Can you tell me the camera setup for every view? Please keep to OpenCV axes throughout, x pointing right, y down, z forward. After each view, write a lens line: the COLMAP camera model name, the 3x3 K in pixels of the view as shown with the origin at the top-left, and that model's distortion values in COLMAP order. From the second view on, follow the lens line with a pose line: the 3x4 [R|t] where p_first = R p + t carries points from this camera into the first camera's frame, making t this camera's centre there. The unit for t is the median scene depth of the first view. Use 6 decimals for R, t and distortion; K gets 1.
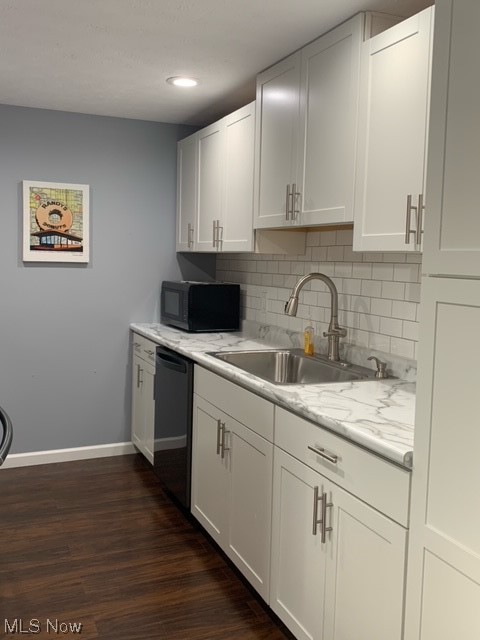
lens RADIAL K [[614.6, 0, 240.8], [0, 614.6, 319.0], [0, 0, 1]] dist [0.019433, 0.000000]
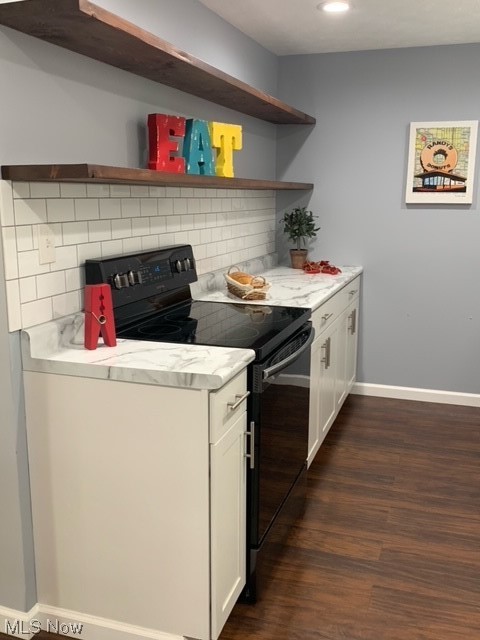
lens RADIAL K [[614.6, 0, 255.3], [0, 614.6, 316.4], [0, 0, 1]] dist [0.019433, 0.000000]
pose [[0.750286, 0.111670, -0.651614, 0.150317], [-0.054300, 0.992710, 0.107602, -0.002671], [0.658879, -0.045349, 0.750881, 0.052962]]
